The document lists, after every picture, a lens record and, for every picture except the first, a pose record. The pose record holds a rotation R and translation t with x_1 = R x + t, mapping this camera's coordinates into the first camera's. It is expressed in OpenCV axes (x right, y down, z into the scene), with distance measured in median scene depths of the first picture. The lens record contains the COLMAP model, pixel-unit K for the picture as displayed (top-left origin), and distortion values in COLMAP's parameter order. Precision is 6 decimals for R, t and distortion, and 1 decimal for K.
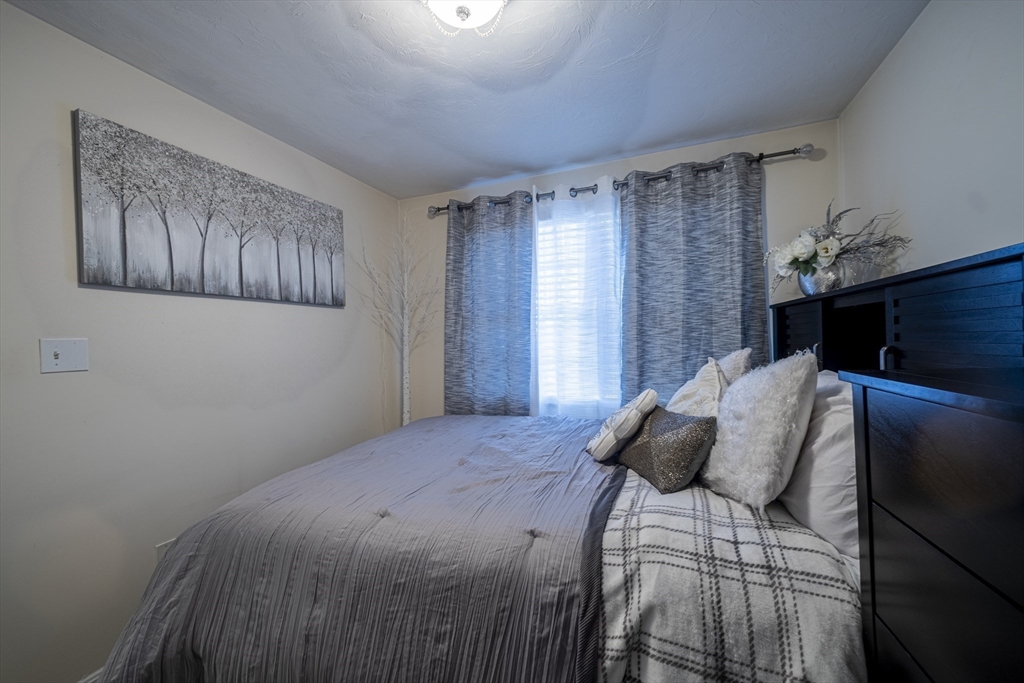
lens RADIAL K [[394.3, 0, 515.0], [0, 394.3, 343.3], [0, 0, 1]] dist [0.000970, -0.000001]
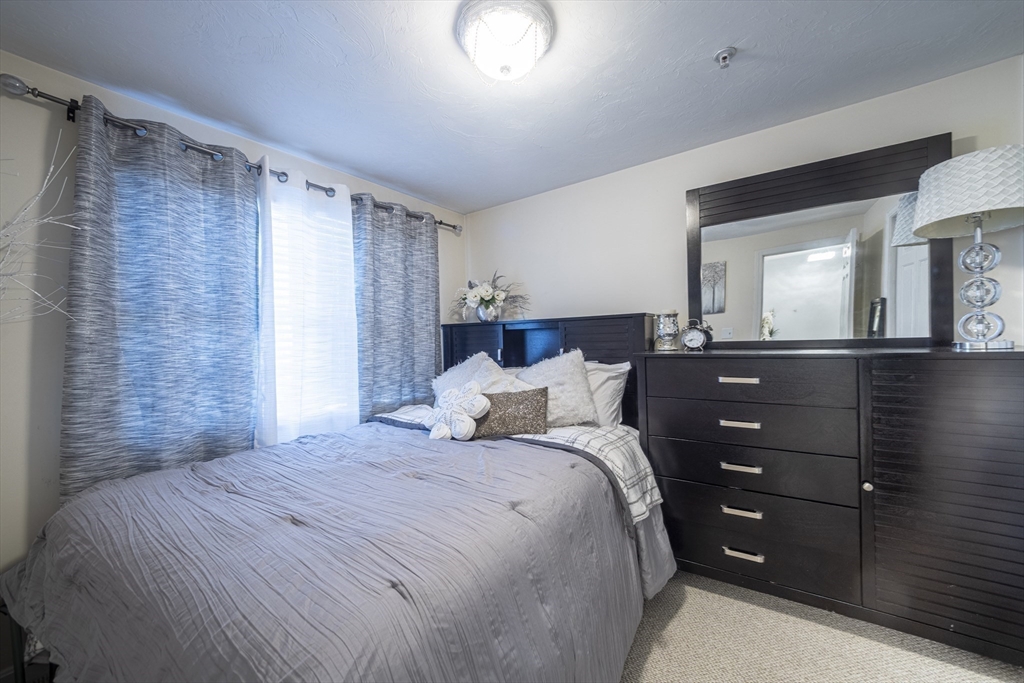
lens RADIAL K [[394.3, 0, 515.0], [0, 394.3, 343.3], [0, 0, 1]] dist [0.000970, -0.000001]
pose [[0.251628, 0.017335, 0.967669, -0.646845], [0.021585, 0.999490, -0.023518, 0.012786], [-0.967583, 0.026804, 0.251126, 0.345236]]
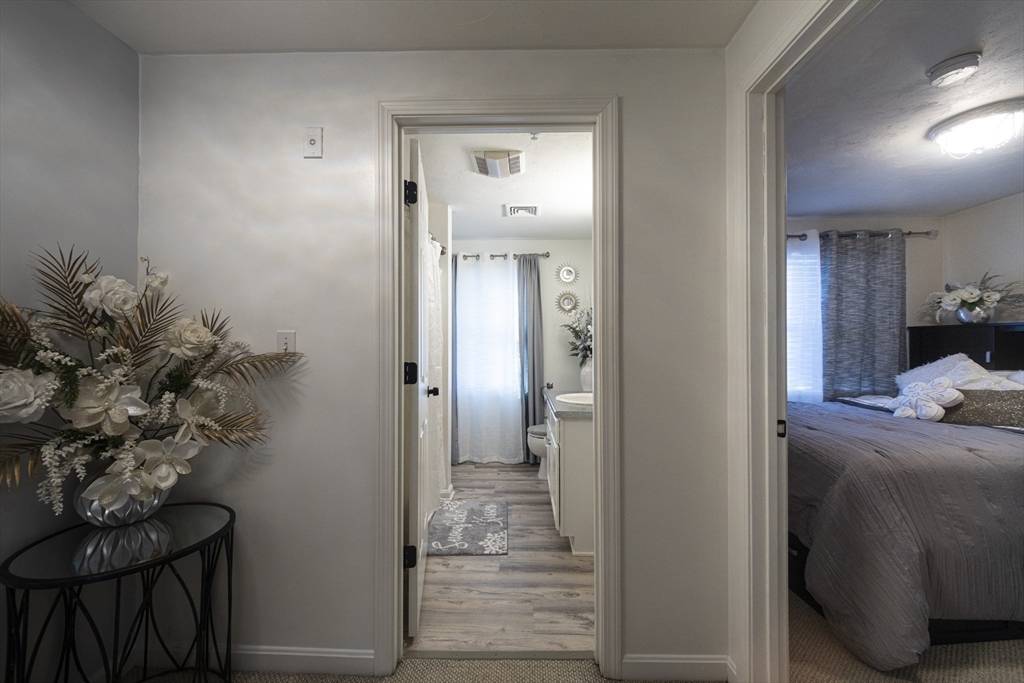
lens RADIAL K [[398.3, 0, 516.4], [0, 398.3, 345.0], [0, 0, 1]] dist [0.000188, 0.000365]
pose [[0.935704, 0.026823, 0.351765, -1.278522], [-0.022001, 0.999601, -0.017699, 0.035274], [-0.352099, 0.008822, 0.935921, 0.055777]]
